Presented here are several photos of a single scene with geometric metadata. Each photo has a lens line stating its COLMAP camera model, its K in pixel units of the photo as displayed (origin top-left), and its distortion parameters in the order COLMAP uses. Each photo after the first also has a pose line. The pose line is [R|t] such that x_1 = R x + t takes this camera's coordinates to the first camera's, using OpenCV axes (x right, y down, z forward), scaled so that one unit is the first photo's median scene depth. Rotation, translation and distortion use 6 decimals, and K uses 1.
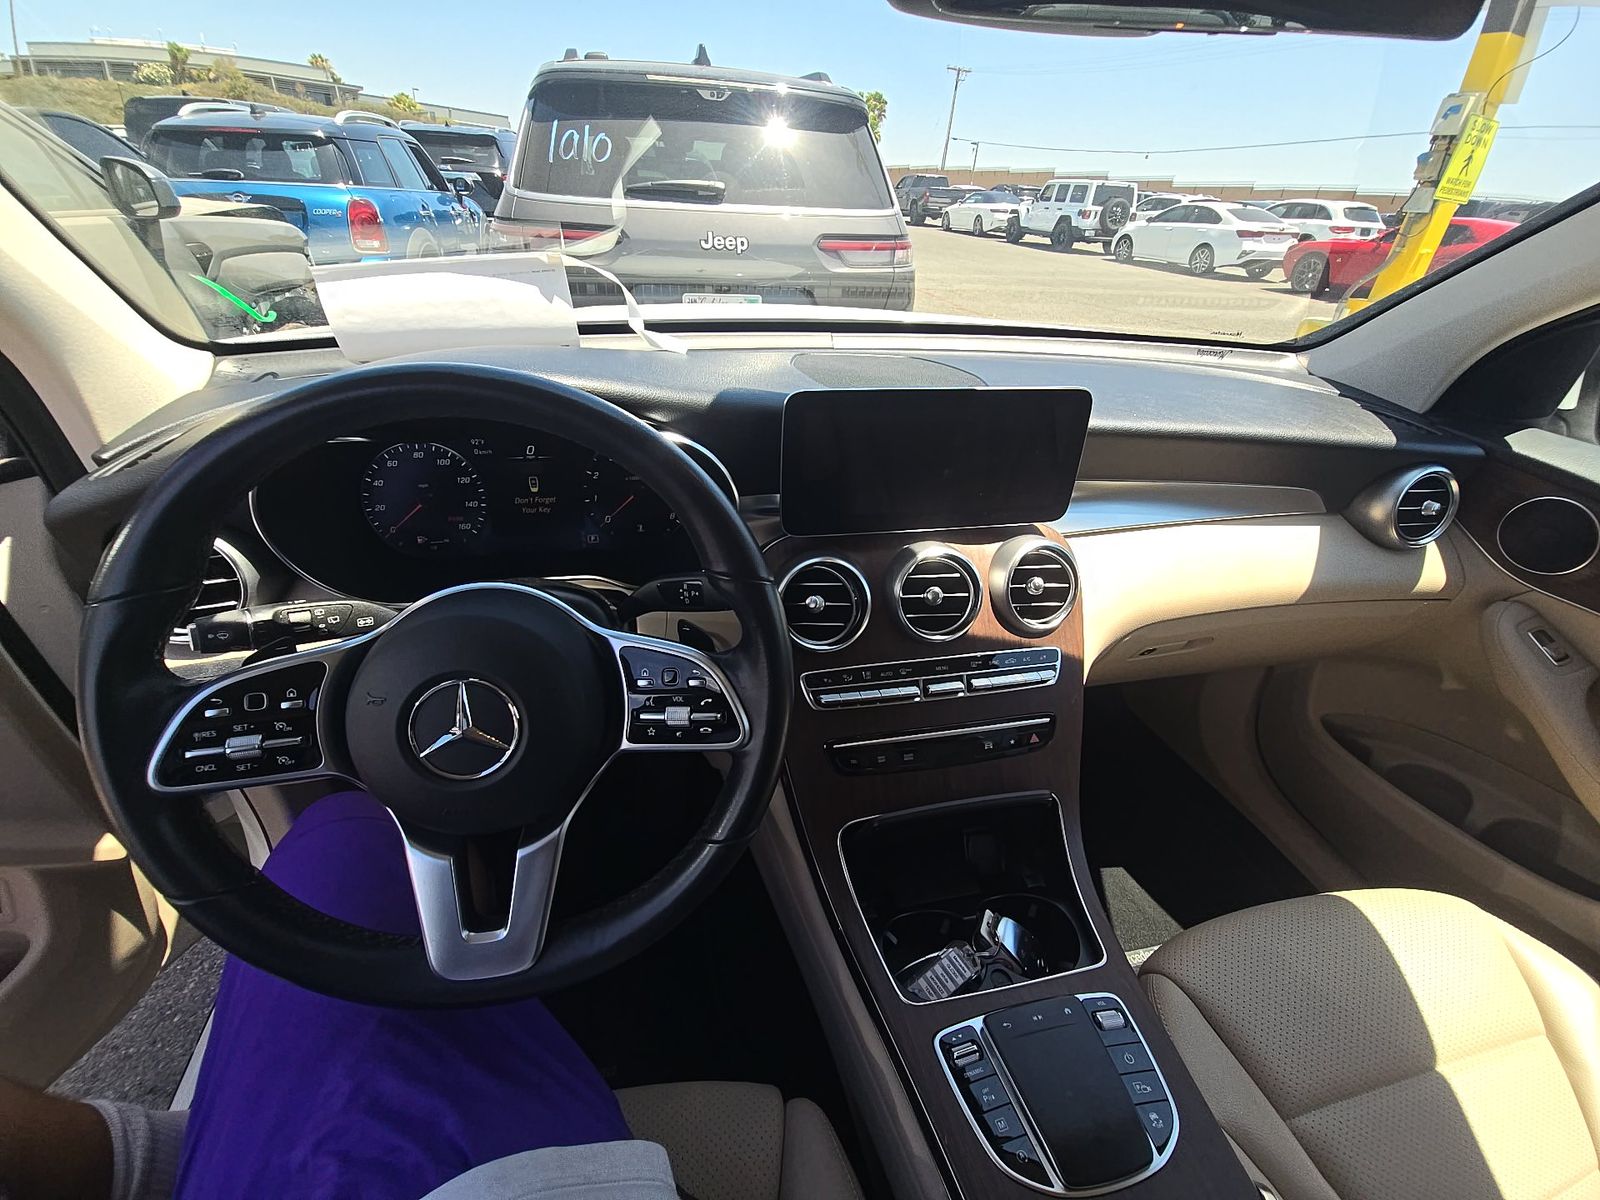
lens RADIAL K [[661.8, 0, 796.0], [0, 661.8, 589.4], [0, 0, 1]] dist [-0.008852, -0.000591]
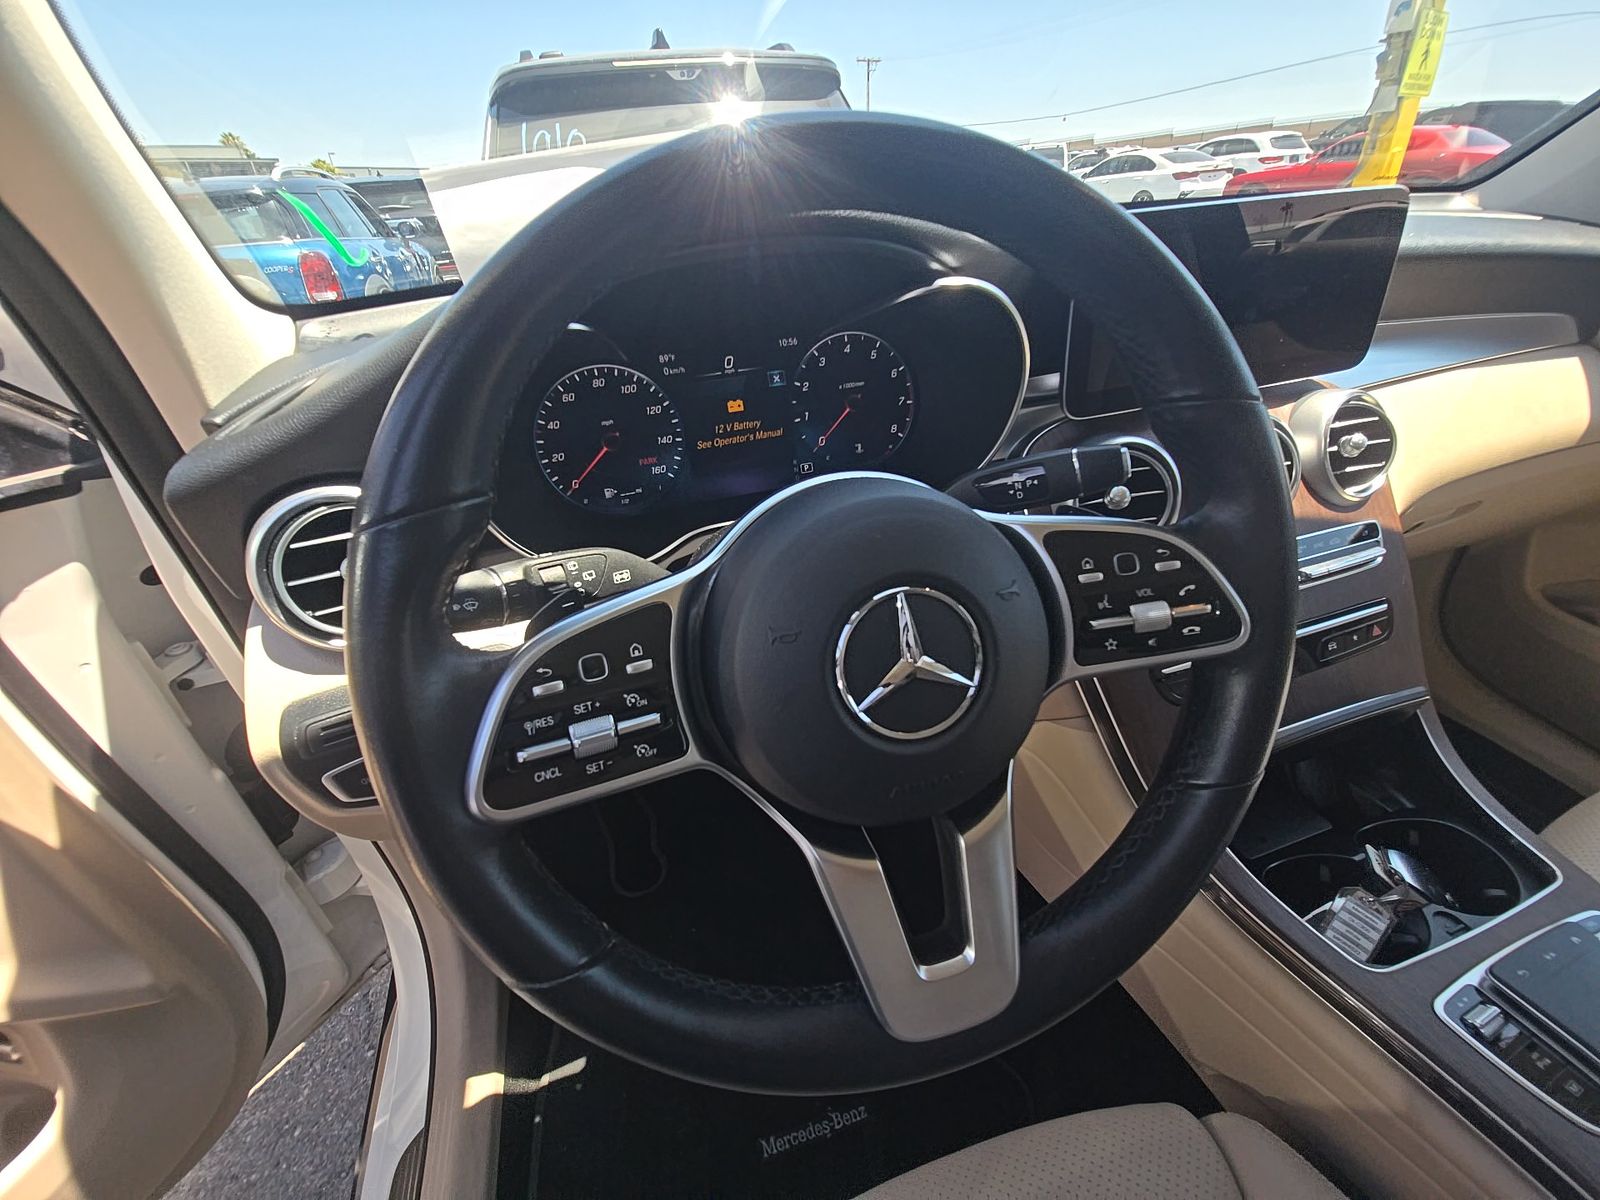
lens RADIAL K [[656.1, 0, 793.9], [0, 656.1, 583.4], [0, 0, 1]] dist [0.002408, -0.006255]
pose [[0.988948, -0.147065, 0.018794, -0.231723], [0.147287, 0.989033, -0.011016, 0.045420], [-0.016968, 0.013662, 0.999763, 0.126251]]
